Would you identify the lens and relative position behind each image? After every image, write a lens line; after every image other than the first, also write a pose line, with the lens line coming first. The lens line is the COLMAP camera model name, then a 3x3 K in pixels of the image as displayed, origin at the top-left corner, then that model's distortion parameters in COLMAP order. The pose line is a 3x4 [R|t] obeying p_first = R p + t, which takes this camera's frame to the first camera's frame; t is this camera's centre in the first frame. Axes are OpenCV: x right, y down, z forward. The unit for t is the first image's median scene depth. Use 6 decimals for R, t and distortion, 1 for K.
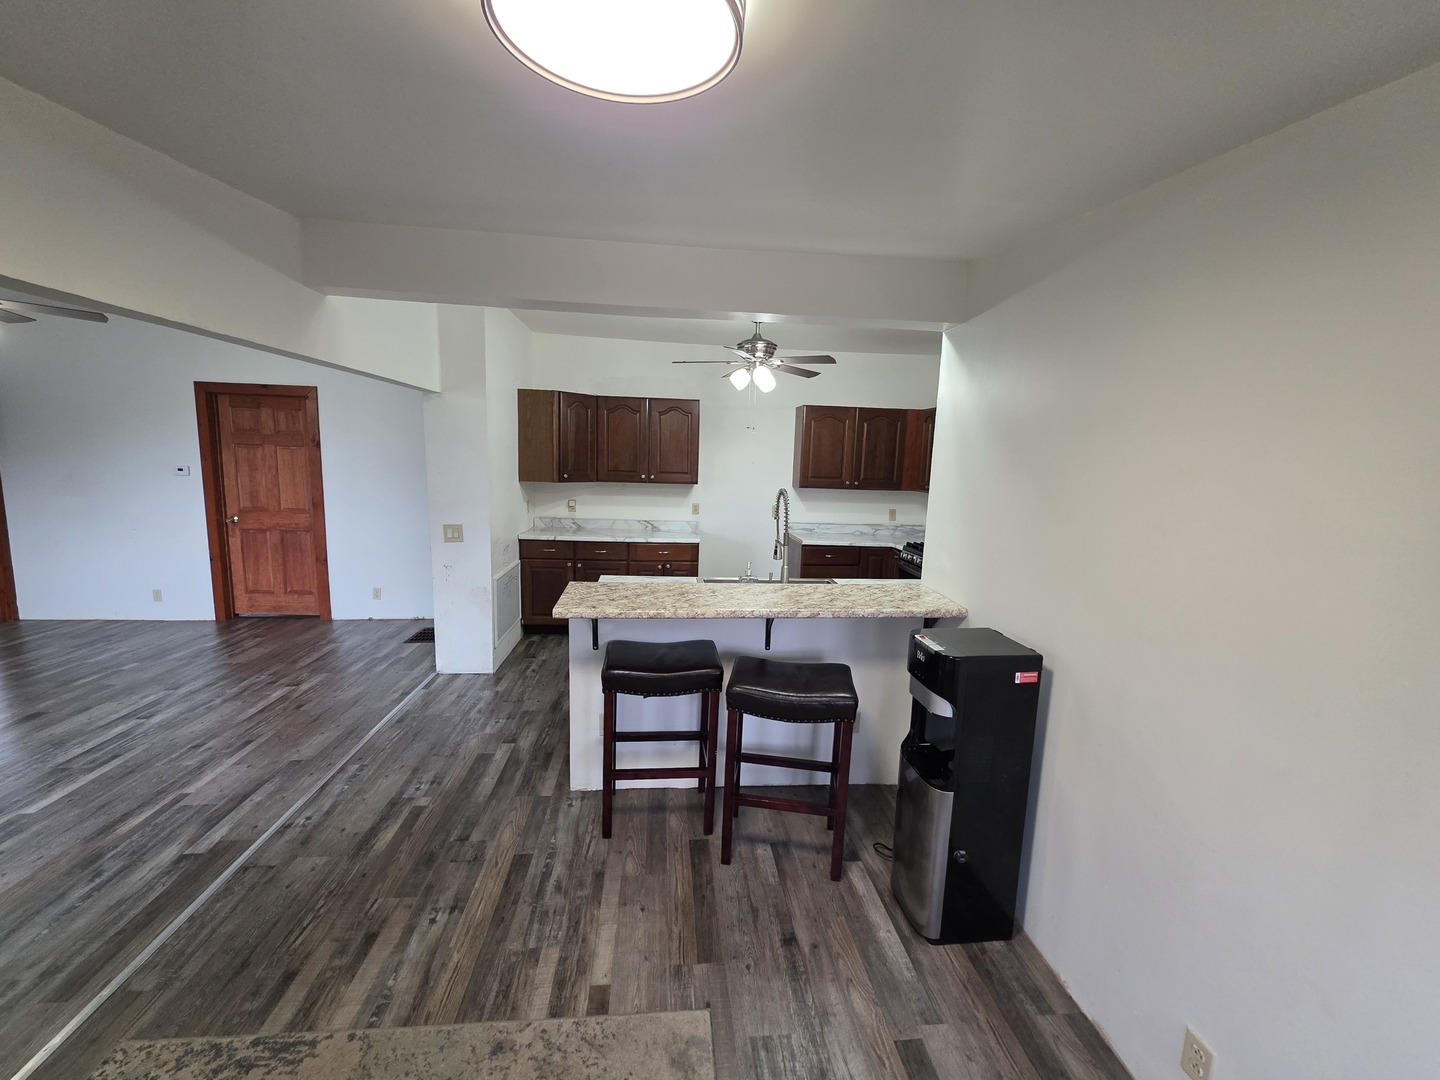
lens RADIAL K [[566.0, 0, 719.2], [0, 566.0, 536.6], [0, 0, 1]] dist [0.001607, 0.000147]
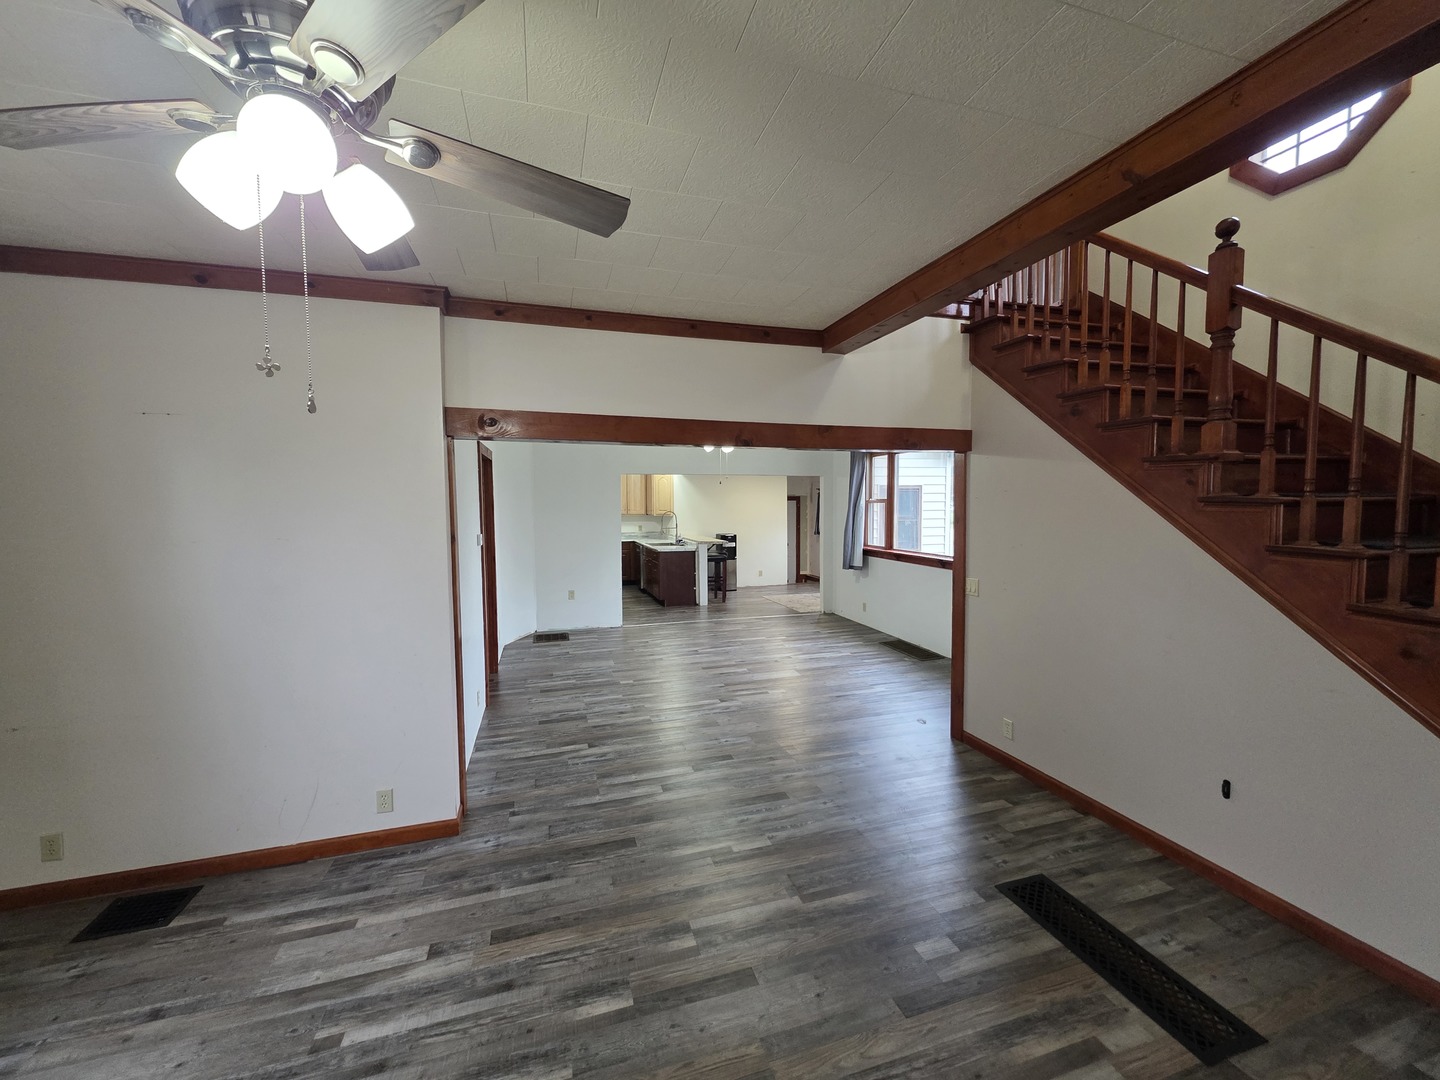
lens RADIAL K [[566.0, 0, 719.2], [0, 566.0, 536.6], [0, 0, 1]] dist [0.001607, 0.000147]
pose [[-0.191209, -0.091554, 0.977270, -2.357045], [0.145045, 0.982074, 0.120383, -0.215989], [-0.970774, 0.164766, -0.174502, 1.002348]]
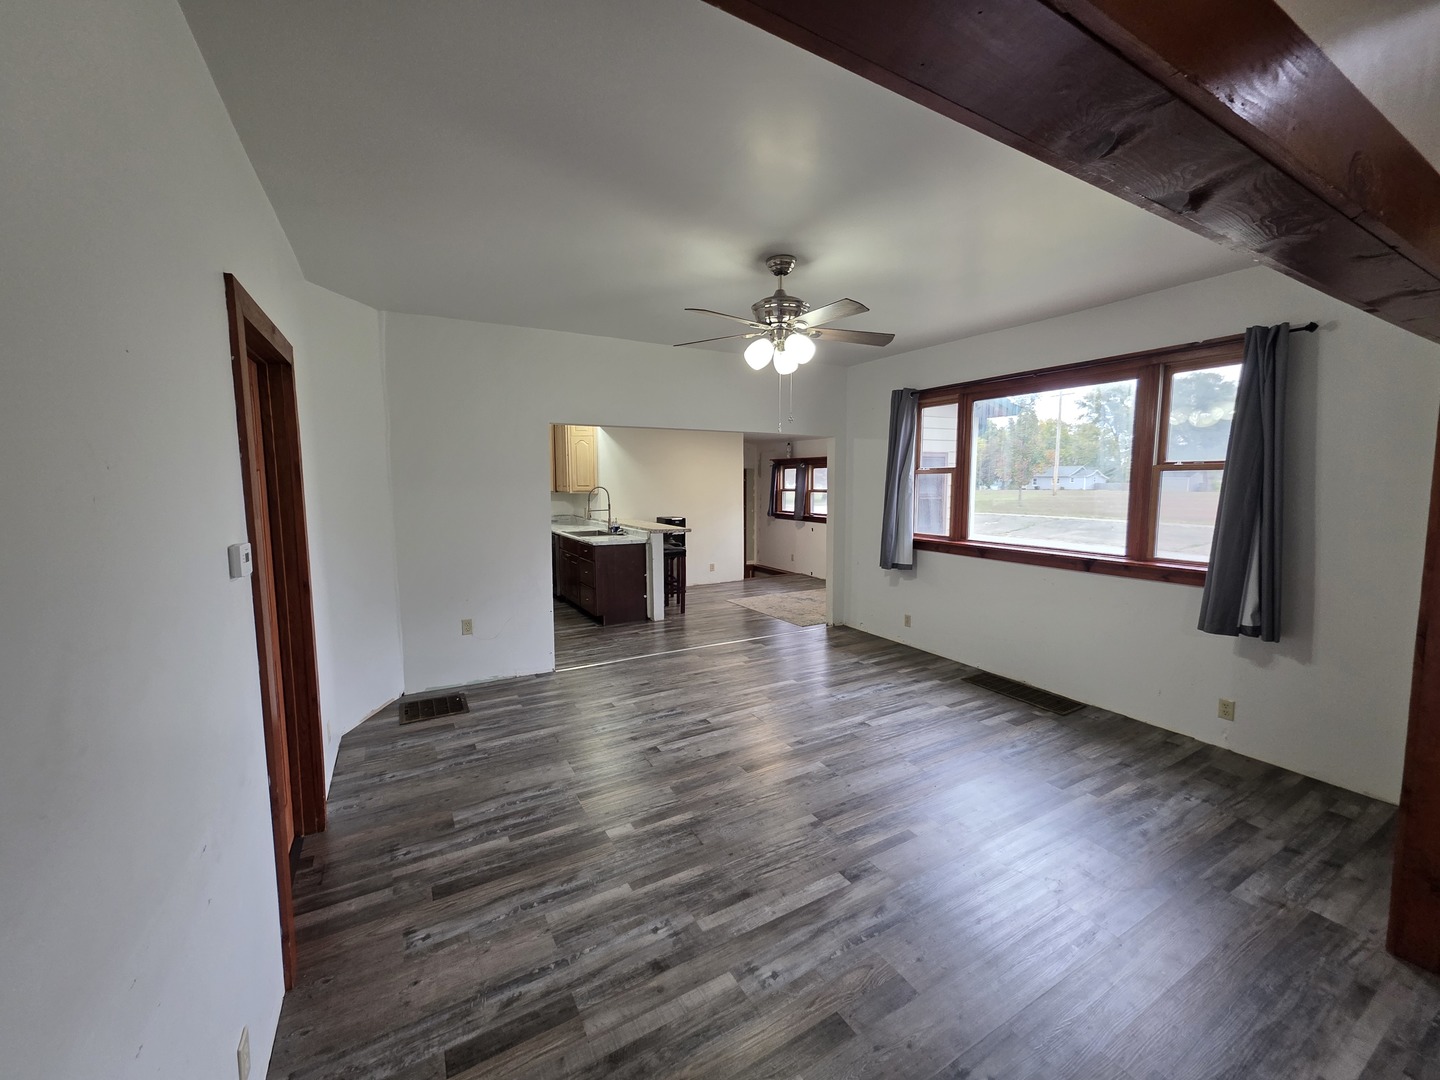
lens RADIAL K [[566.0, 0, 719.2], [0, 566.0, 536.6], [0, 0, 1]] dist [0.001607, 0.000147]
pose [[-0.402105, -0.123521, 0.907223, -1.658243], [0.123301, 0.974527, 0.187334, -0.190225], [-0.907253, 0.187190, -0.376632, 1.113862]]
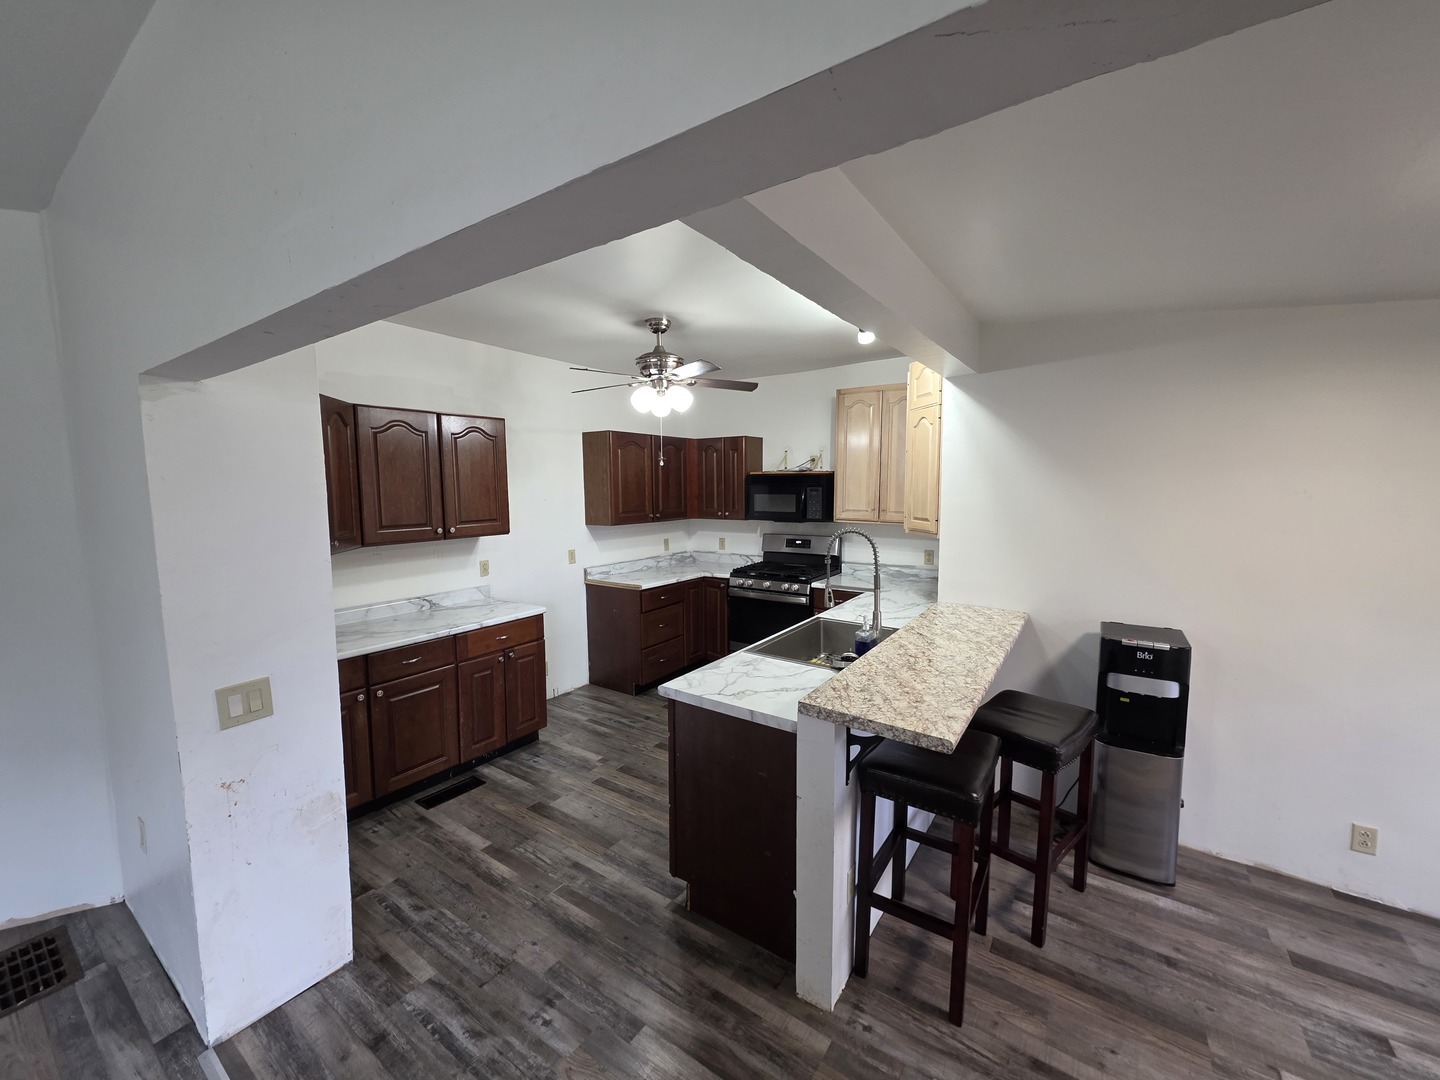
lens RADIAL K [[566.0, 0, 719.2], [0, 566.0, 536.6], [0, 0, 1]] dist [0.001607, 0.000147]
pose [[0.651036, -0.107423, 0.751407, -0.547288], [0.135431, 0.990490, 0.024262, -0.094047], [-0.746867, 0.085968, 0.659393, 0.429146]]
